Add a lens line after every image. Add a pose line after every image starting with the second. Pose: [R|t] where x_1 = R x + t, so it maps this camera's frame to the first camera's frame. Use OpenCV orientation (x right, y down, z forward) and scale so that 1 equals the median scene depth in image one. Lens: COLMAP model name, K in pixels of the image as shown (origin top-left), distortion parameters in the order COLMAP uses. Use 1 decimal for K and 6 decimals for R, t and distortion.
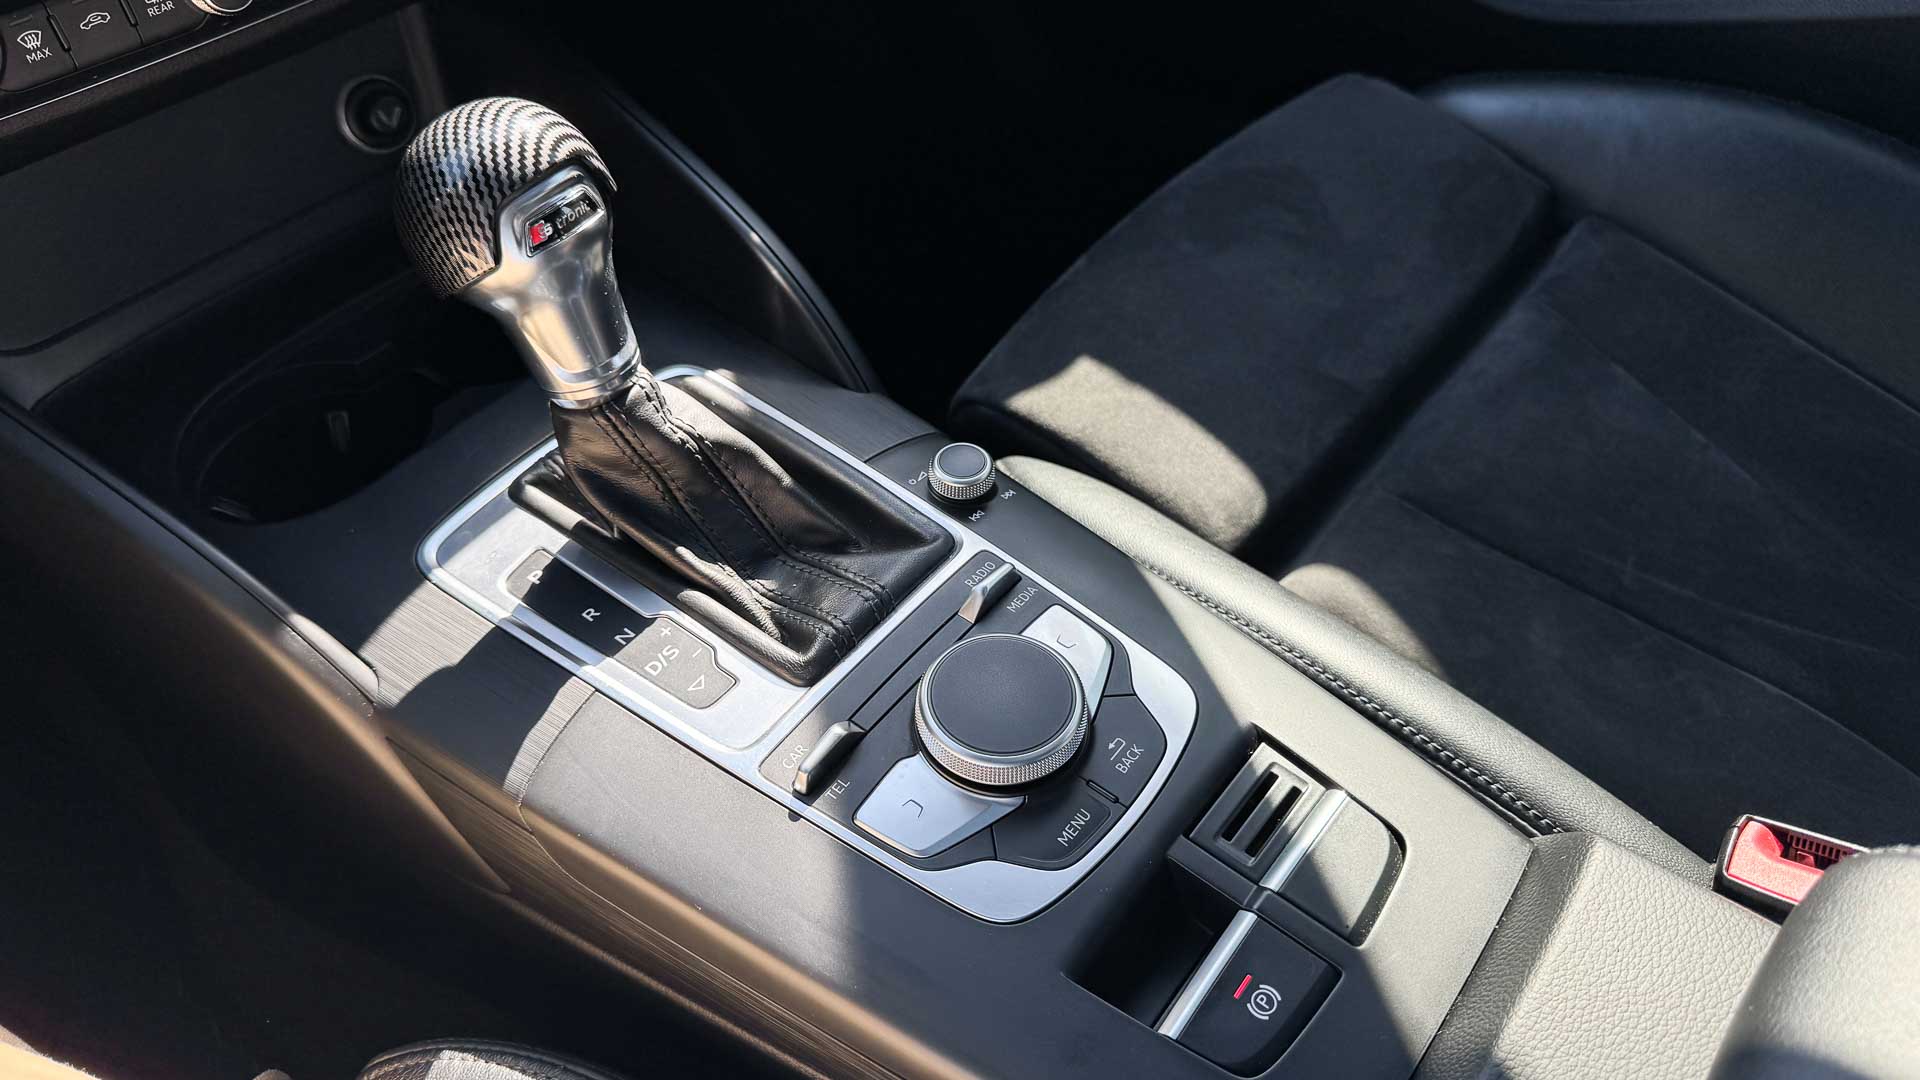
lens RADIAL K [[1430.2, 0, 958.3], [0, 1430.2, 500.8], [0, 0, 1]] dist [0.096067, -0.184753]
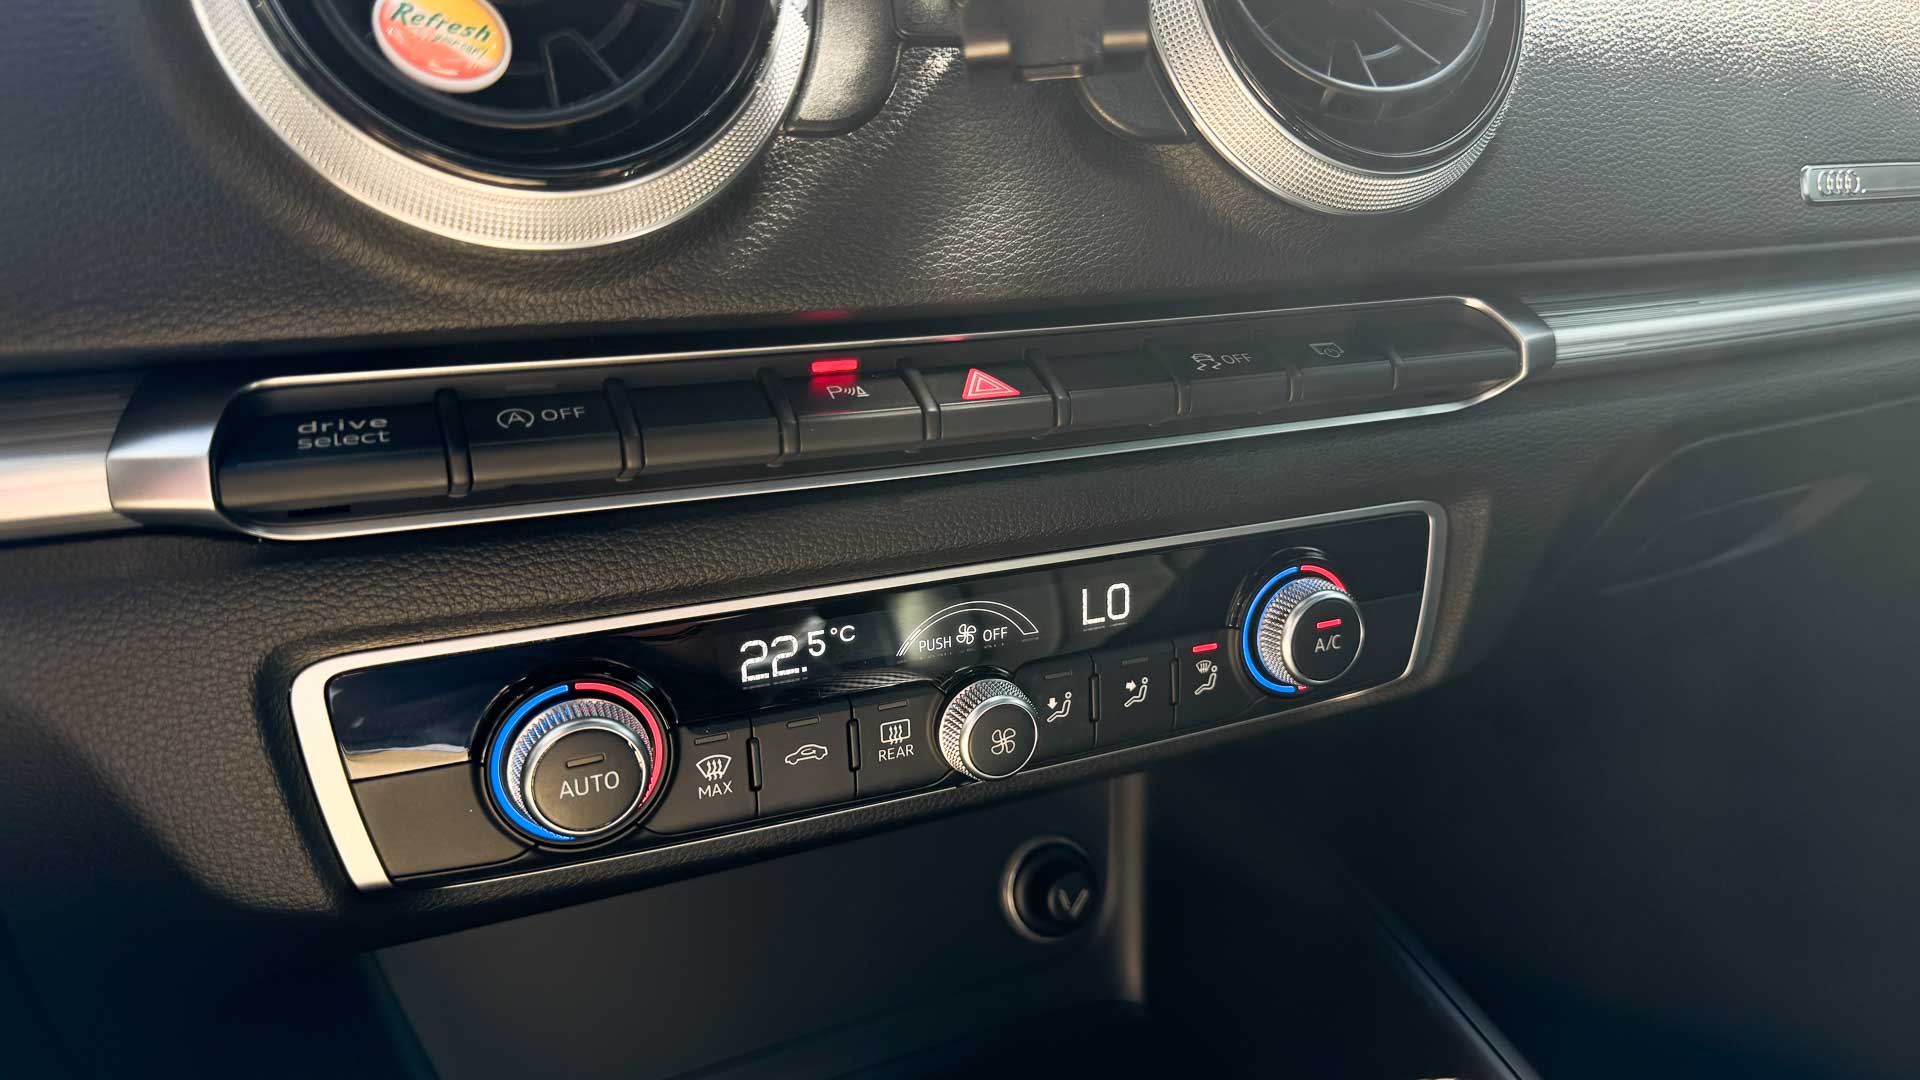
lens RADIAL K [[1405.8, 0, 987.3], [0, 1405.8, 535.8], [0, 0, 1]] dist [0.093908, -0.191228]
pose [[0.934178, 0.157820, -0.320007, -0.332663], [-0.281214, 0.877672, -0.388085, -0.195062], [0.219613, 0.452531, 0.864284, 0.408150]]
